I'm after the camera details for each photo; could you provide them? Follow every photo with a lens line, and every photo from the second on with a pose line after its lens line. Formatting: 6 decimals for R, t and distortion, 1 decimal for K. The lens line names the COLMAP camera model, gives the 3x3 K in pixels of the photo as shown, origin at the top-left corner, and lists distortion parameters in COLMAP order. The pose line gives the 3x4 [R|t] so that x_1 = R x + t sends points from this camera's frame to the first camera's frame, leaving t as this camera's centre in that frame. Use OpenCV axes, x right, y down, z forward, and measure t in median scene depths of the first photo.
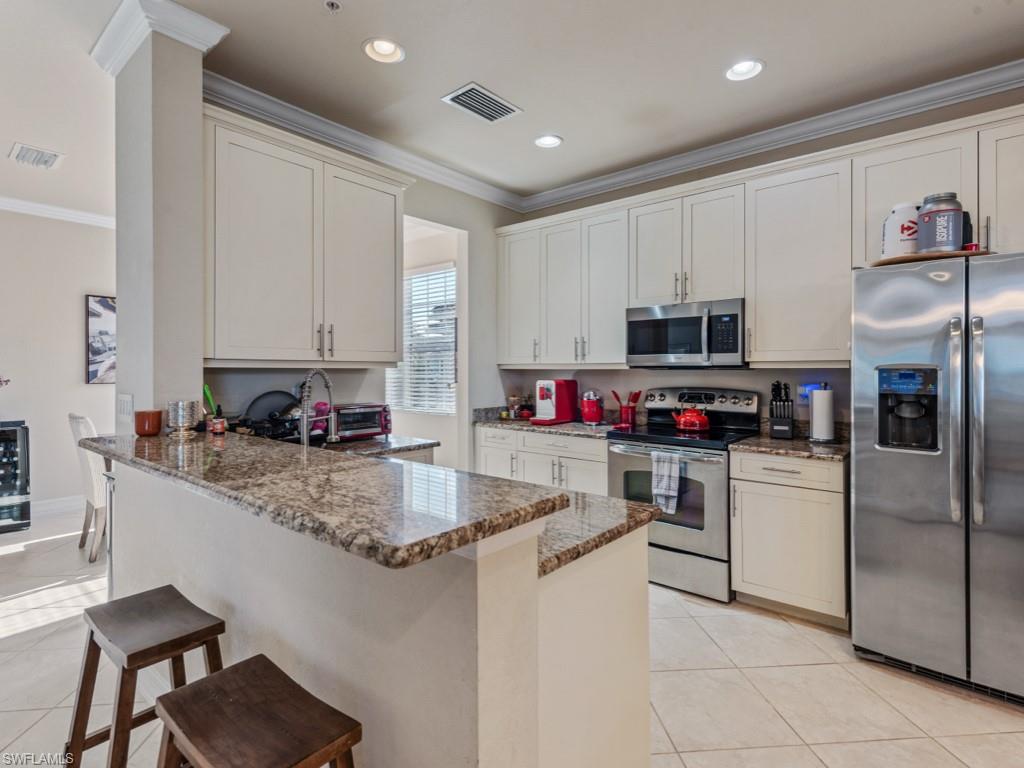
lens RADIAL K [[512.0, 0, 512.0], [0, 512.0, 384.0], [0, 0, 1]] dist [0.000786, -0.000512]
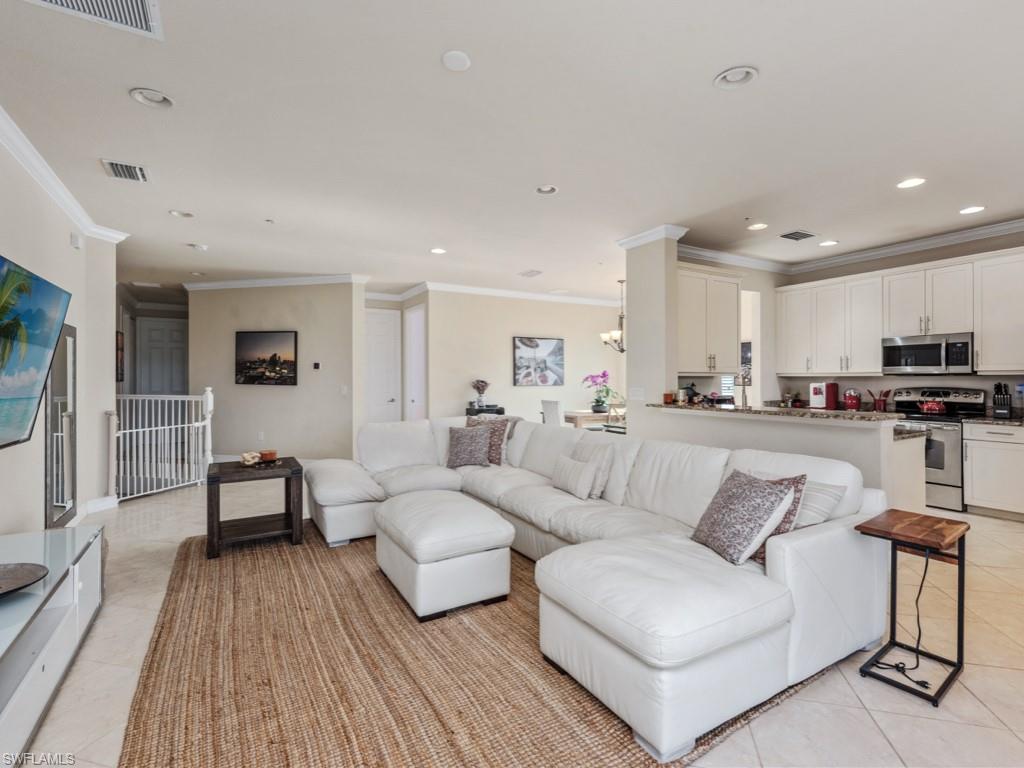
lens RADIAL K [[485.3, 0, 496.9], [0, 485.3, 387.6], [0, 0, 1]] dist [-0.000986, -0.007082]
pose [[0.937442, 0.003135, -0.348128, -0.393853], [-0.006867, 0.999931, -0.009489, 0.031560], [0.348075, 0.011286, 0.937399, -0.873931]]
